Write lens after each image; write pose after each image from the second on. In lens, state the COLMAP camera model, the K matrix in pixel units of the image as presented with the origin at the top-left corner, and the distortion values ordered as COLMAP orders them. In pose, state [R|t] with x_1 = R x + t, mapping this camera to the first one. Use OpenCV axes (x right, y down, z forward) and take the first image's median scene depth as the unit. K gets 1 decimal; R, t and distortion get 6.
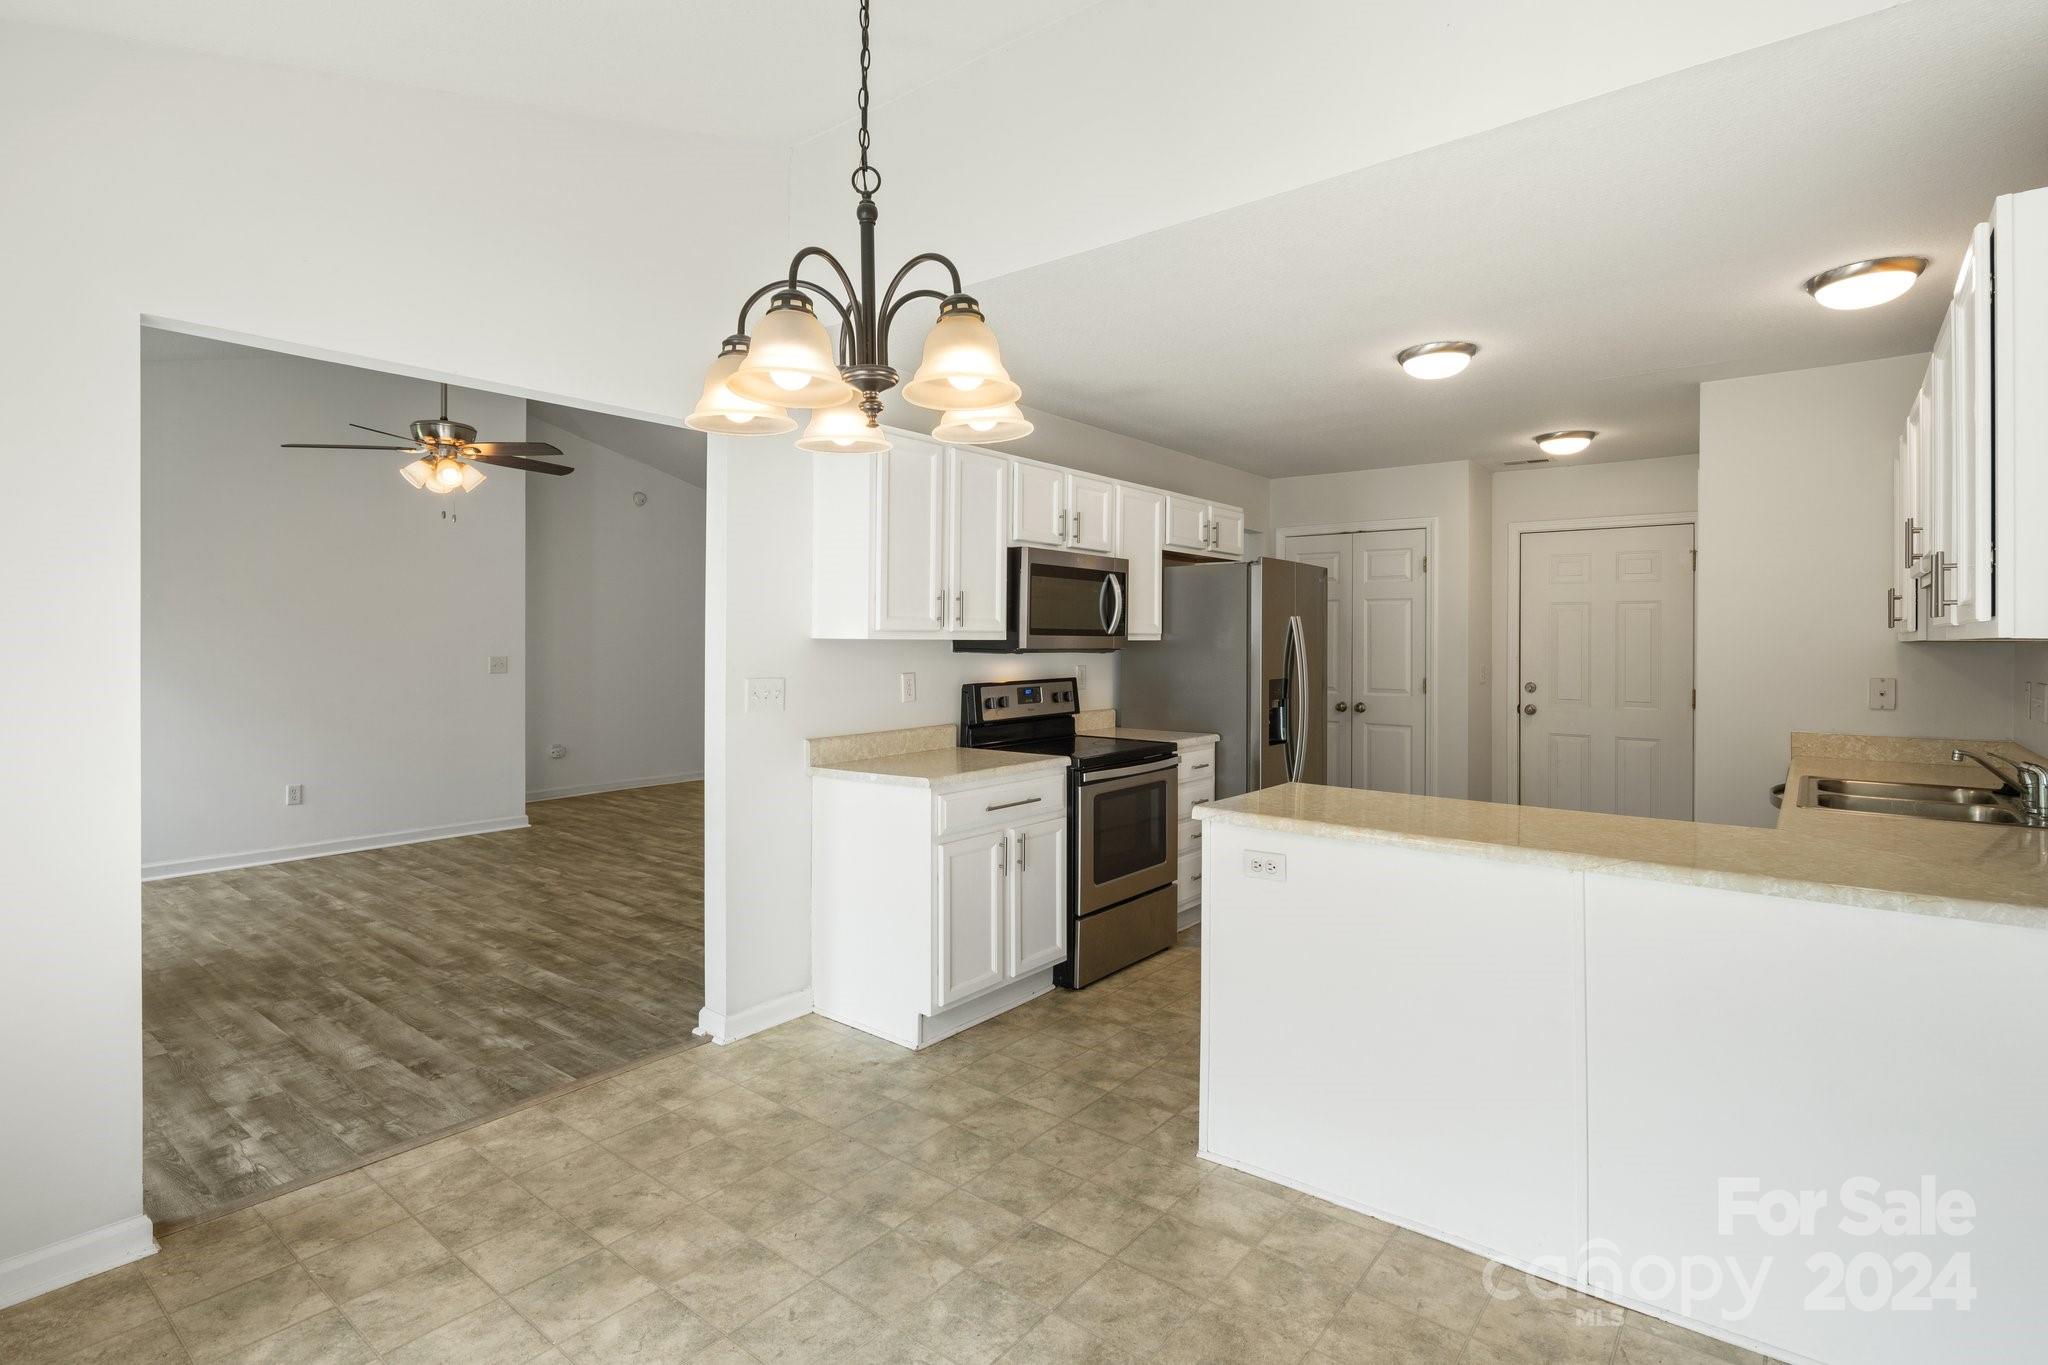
lens RADIAL K [[1001.8, 0, 994.2], [0, 1001.8, 634.2], [0, 0, 1]] dist [0.012193, -0.006541]
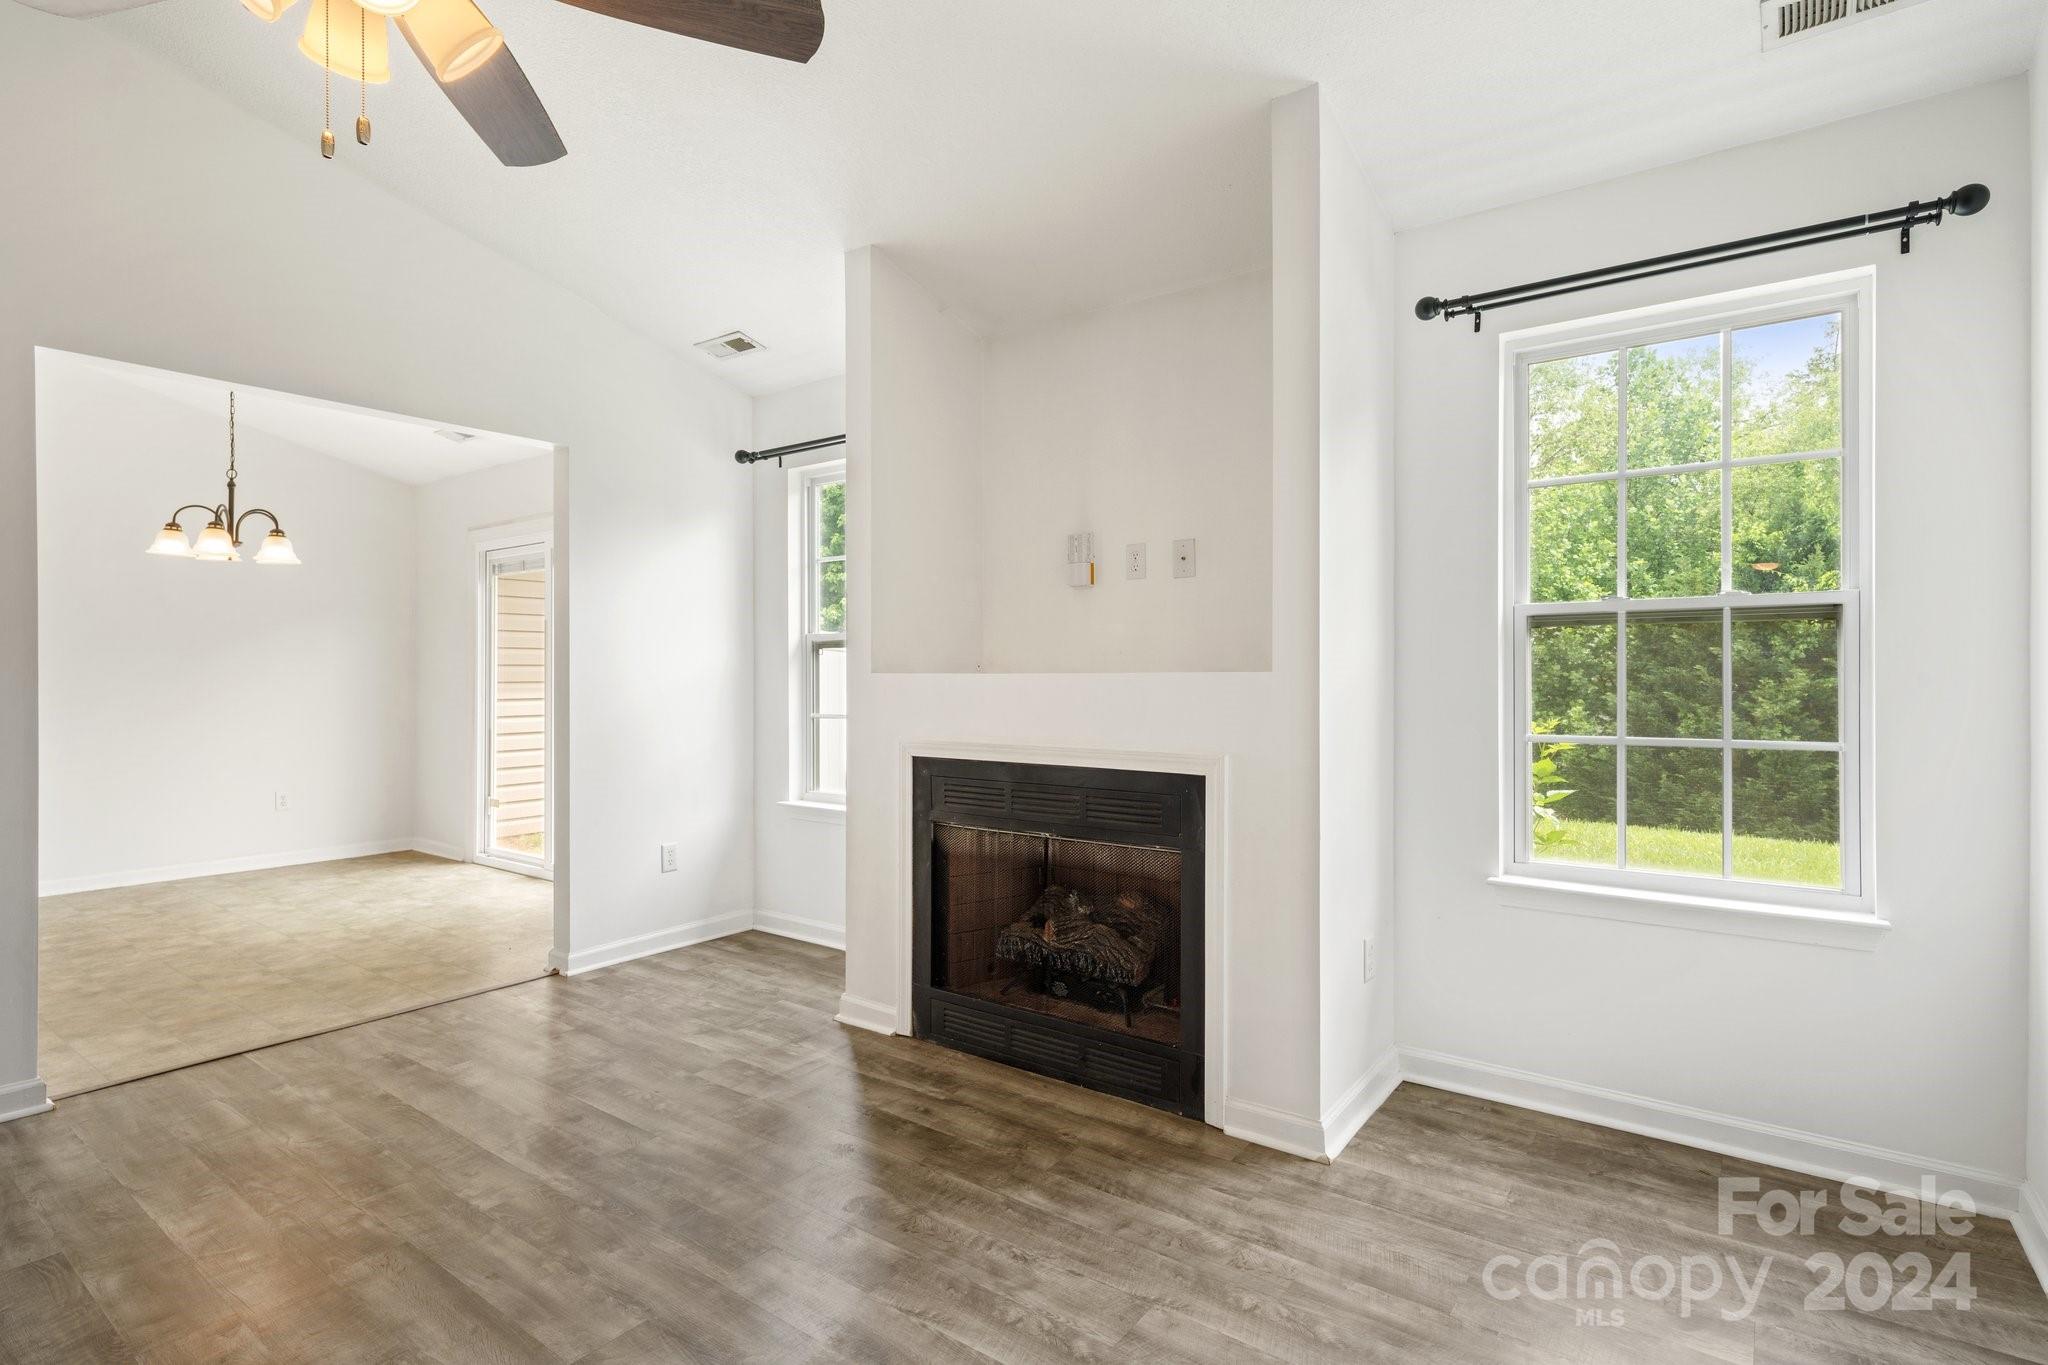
lens RADIAL K [[1001.8, 0, 1016.3], [0, 1001.8, 690.5], [0, 0, 1]] dist [0.012193, -0.006541]
pose [[-0.998501, 0.002697, -0.054668, -1.012393], [0.002011, 0.999919, 0.012601, 0.056286], [0.054697, 0.012472, -0.998425, 1.824413]]
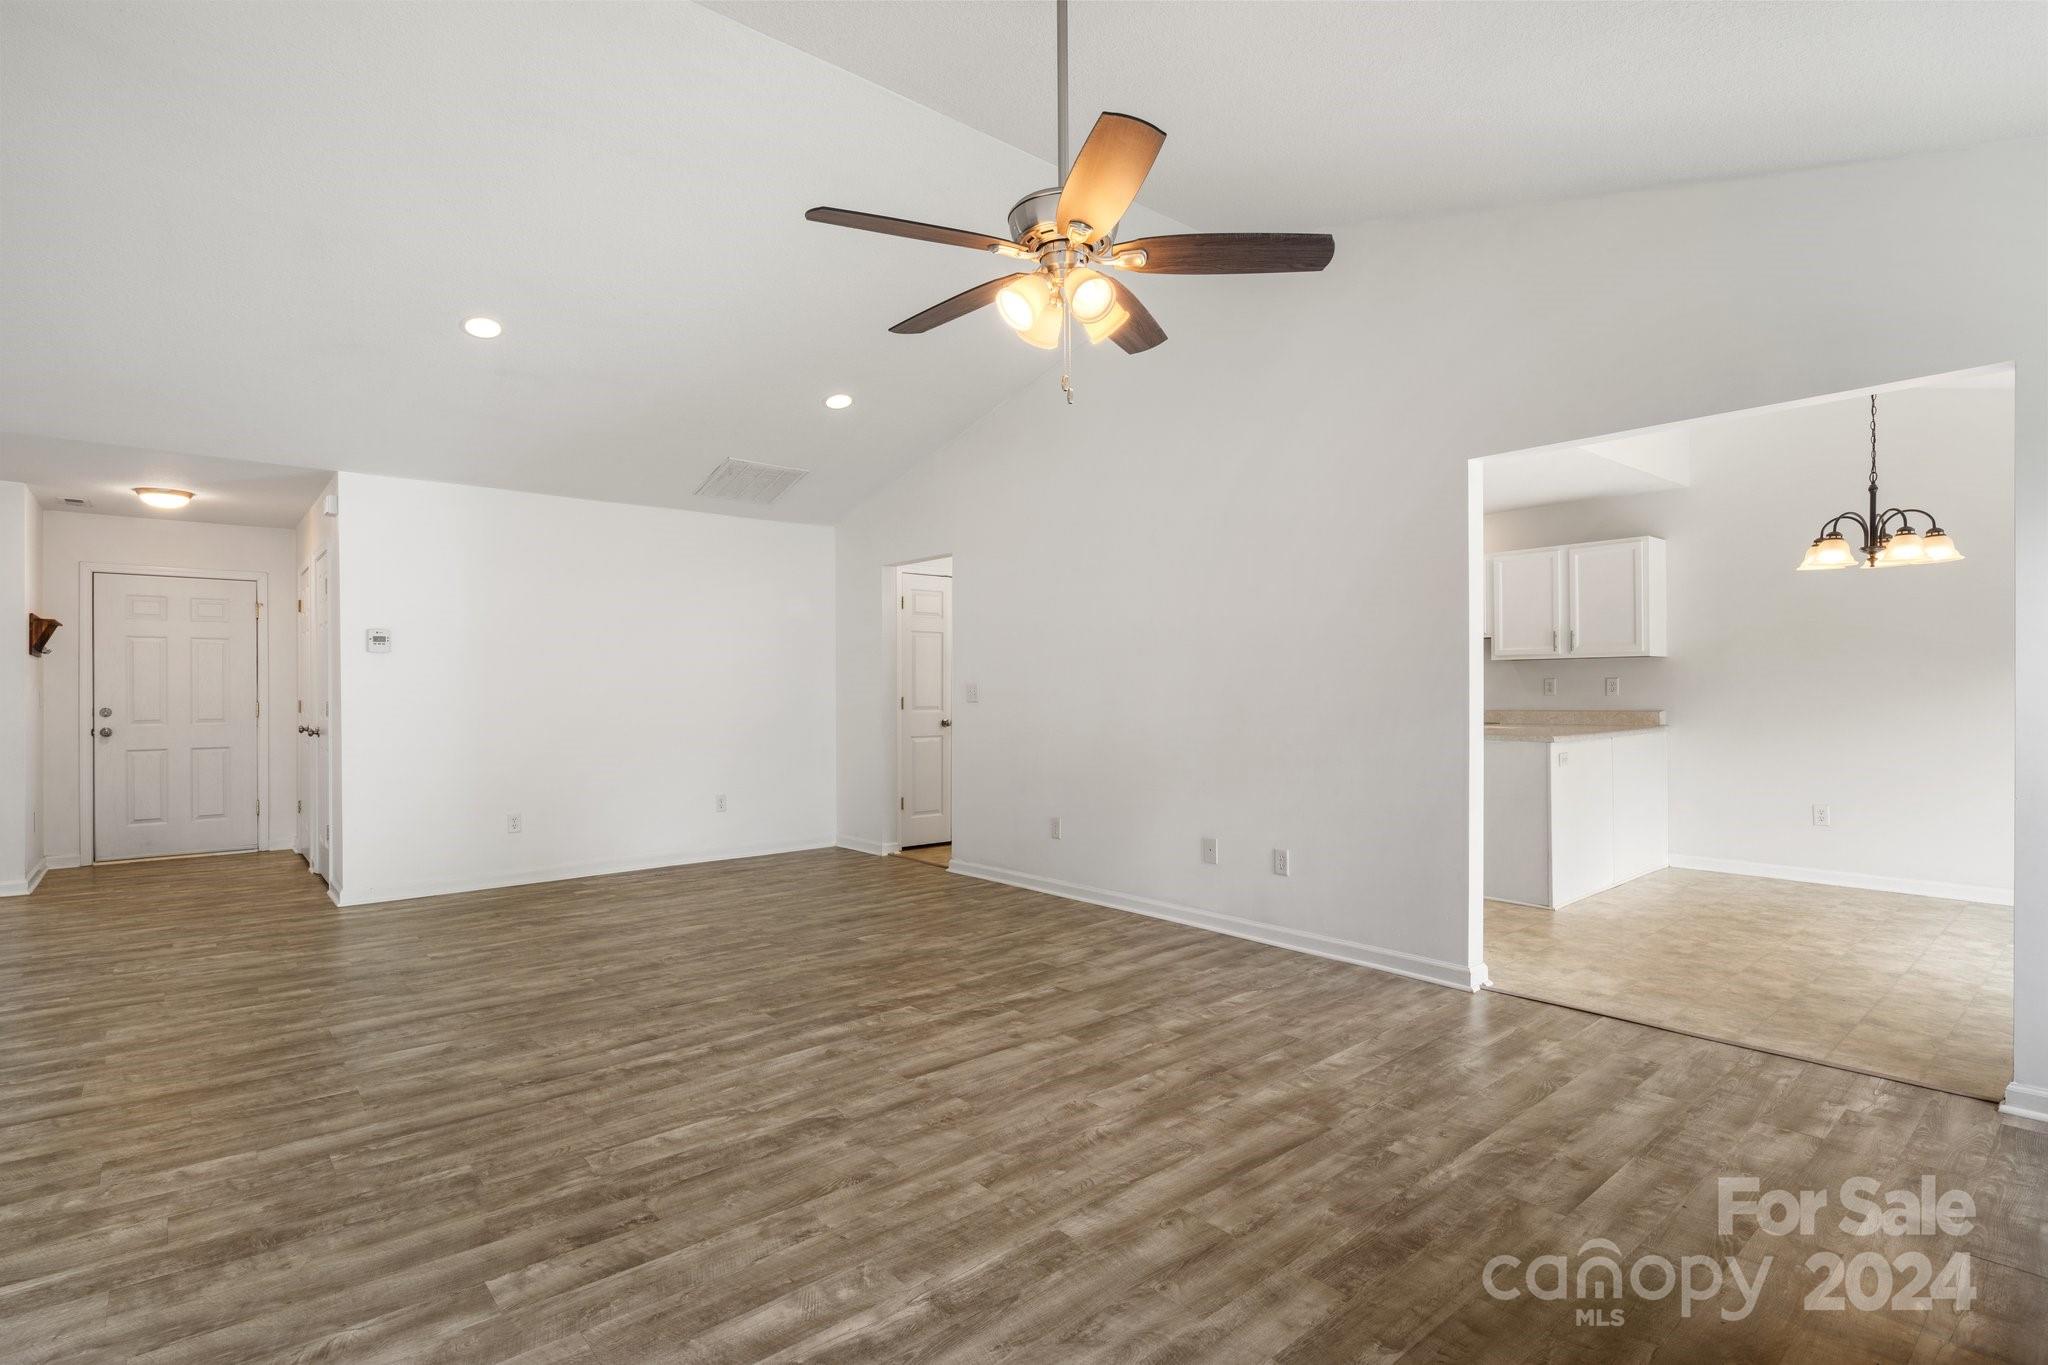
lens RADIAL K [[1001.8, 0, 1018.6], [0, 1001.8, 689.6], [0, 0, 1]] dist [0.012193, -0.006541]
pose [[0.164749, -0.003305, 0.986330, -1.490022], [0.000833, 0.999994, 0.003212, 0.051487], [-0.986335, 0.000292, 0.164751, 1.311587]]
